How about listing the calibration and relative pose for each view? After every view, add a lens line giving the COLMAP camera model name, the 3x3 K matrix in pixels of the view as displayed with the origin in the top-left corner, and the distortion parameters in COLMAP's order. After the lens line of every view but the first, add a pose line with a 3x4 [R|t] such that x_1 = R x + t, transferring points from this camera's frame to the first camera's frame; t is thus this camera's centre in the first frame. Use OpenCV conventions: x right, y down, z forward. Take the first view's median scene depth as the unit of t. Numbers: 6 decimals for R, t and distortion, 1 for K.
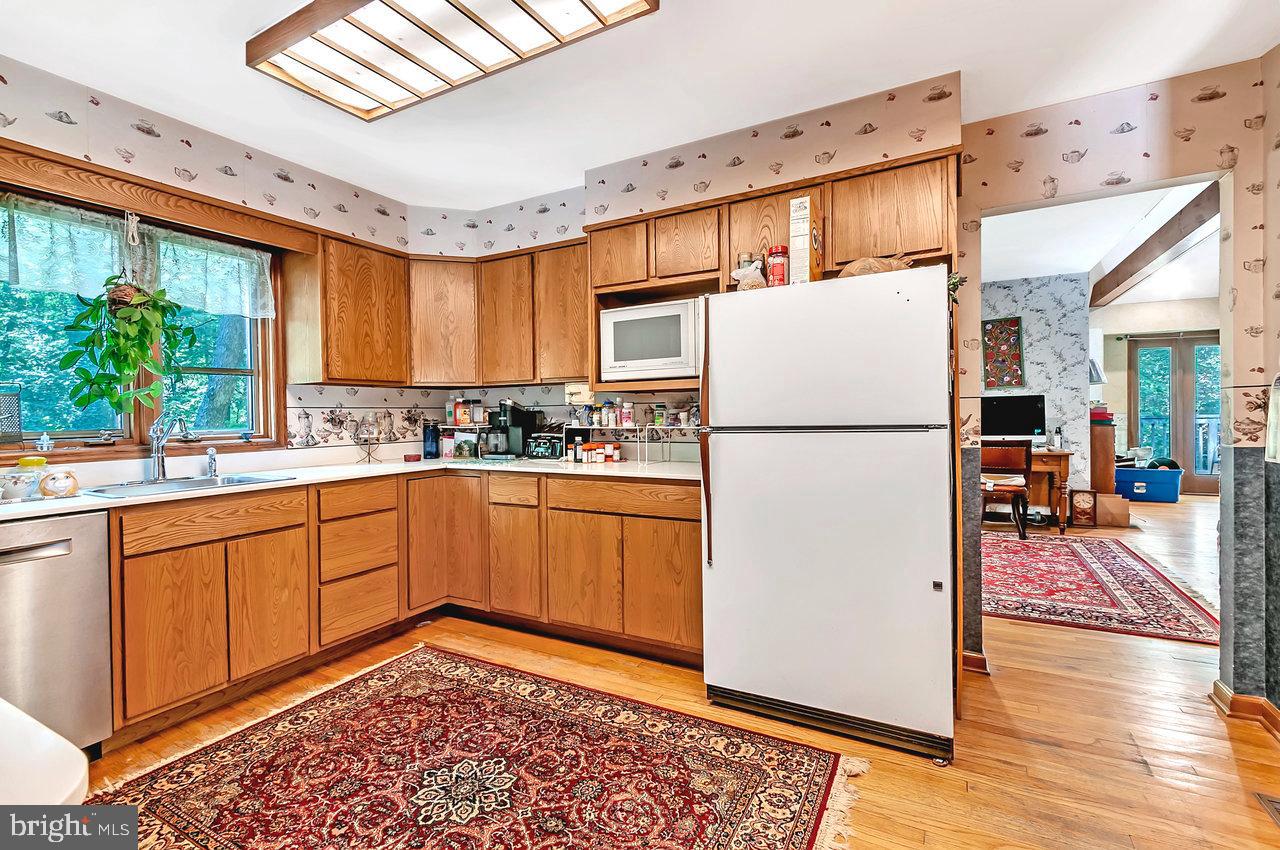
lens RADIAL K [[563.2, 0, 644.8], [0, 563.2, 429.6], [0, 0, 1]] dist [0.010153, -0.003813]
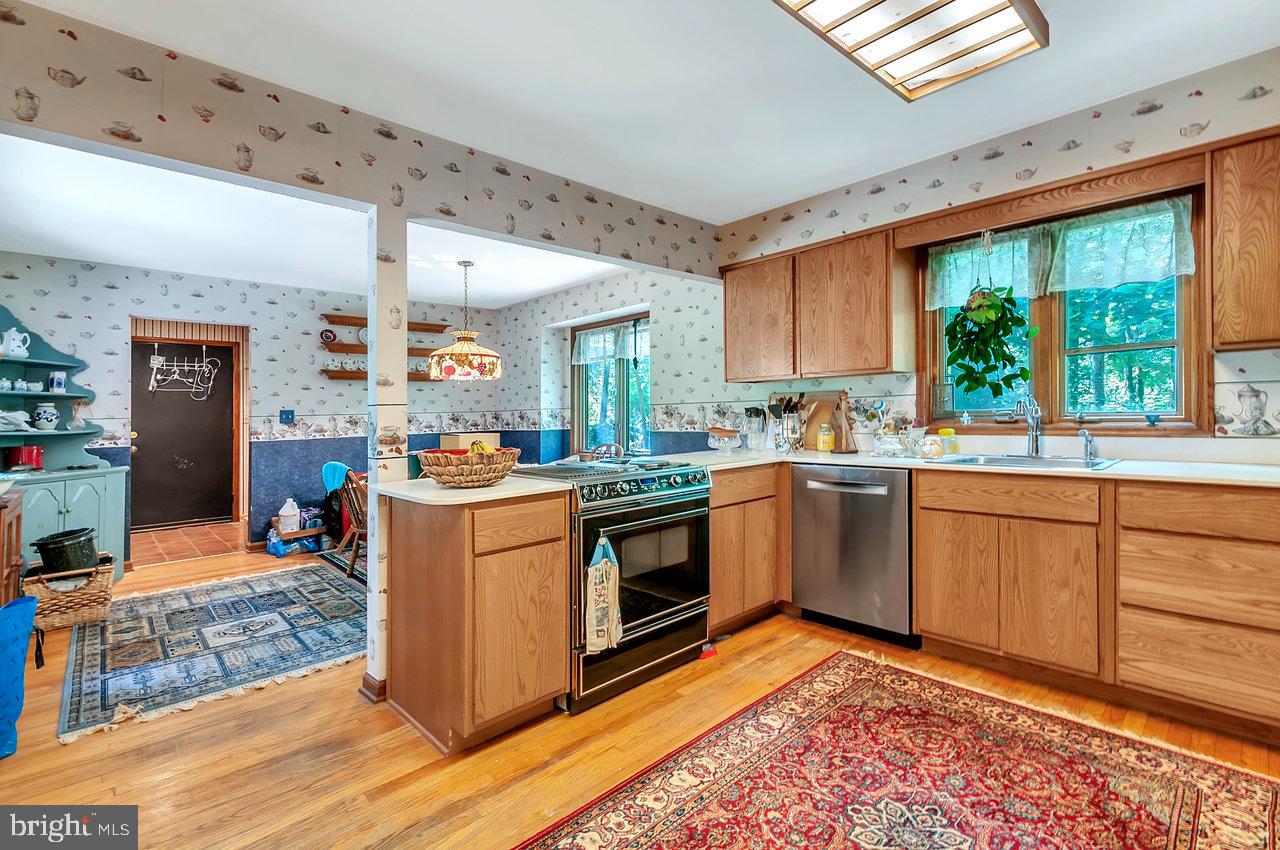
lens RADIAL K [[563.2, 0, 638.2], [0, 563.2, 423.8], [0, 0, 1]] dist [0.010153, -0.003813]
pose [[-0.304317, 0.042268, -0.951633, 0.352585], [0.000369, 0.999020, 0.044255, -0.019806], [0.952571, 0.013117, -0.304035, 0.508137]]
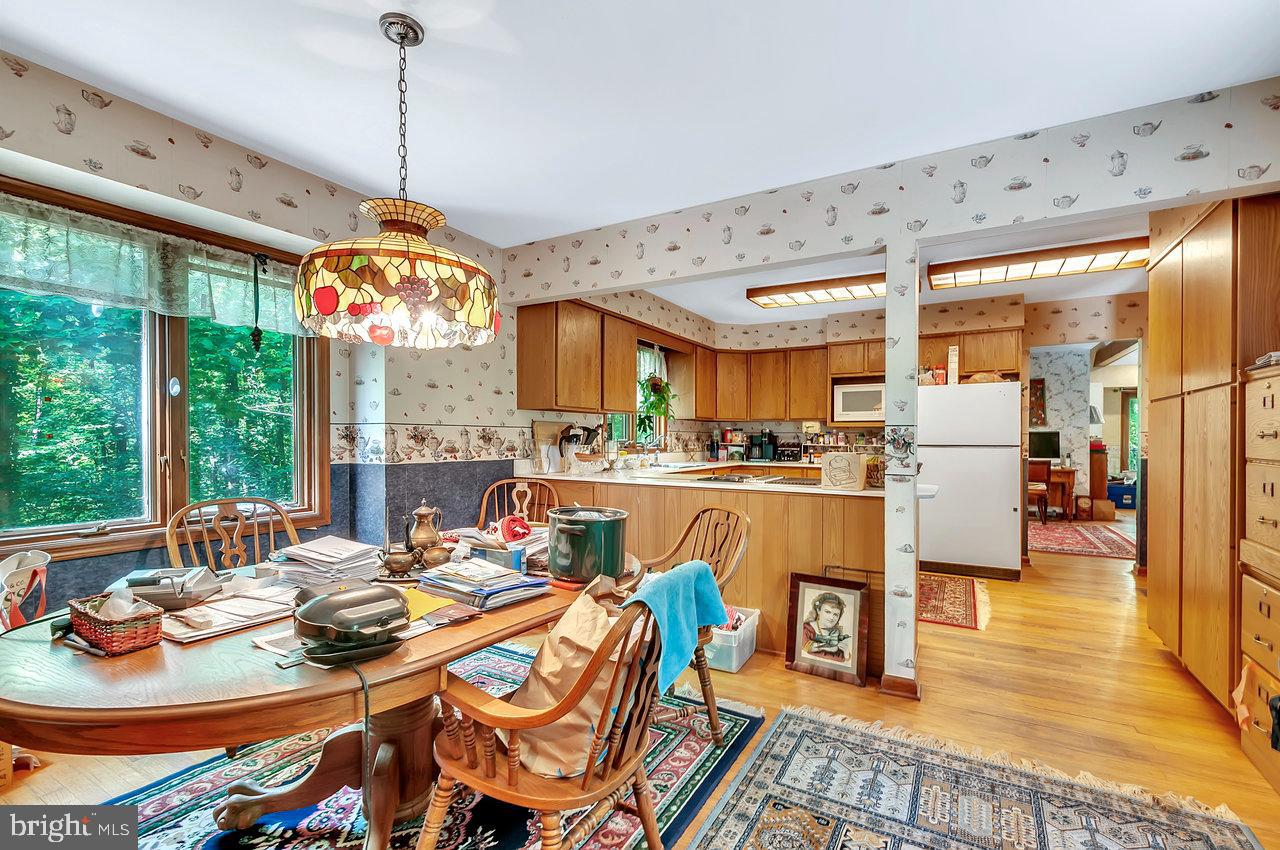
lens RADIAL K [[563.2, 0, 661.7], [0, 563.2, 446.6], [0, 0, 1]] dist [0.010153, -0.003813]
pose [[0.999746, 0.022503, 0.001258, -0.644420], [-0.022485, 0.999666, -0.012724, 0.038480], [-0.001544, 0.012692, 0.999918, -0.918011]]
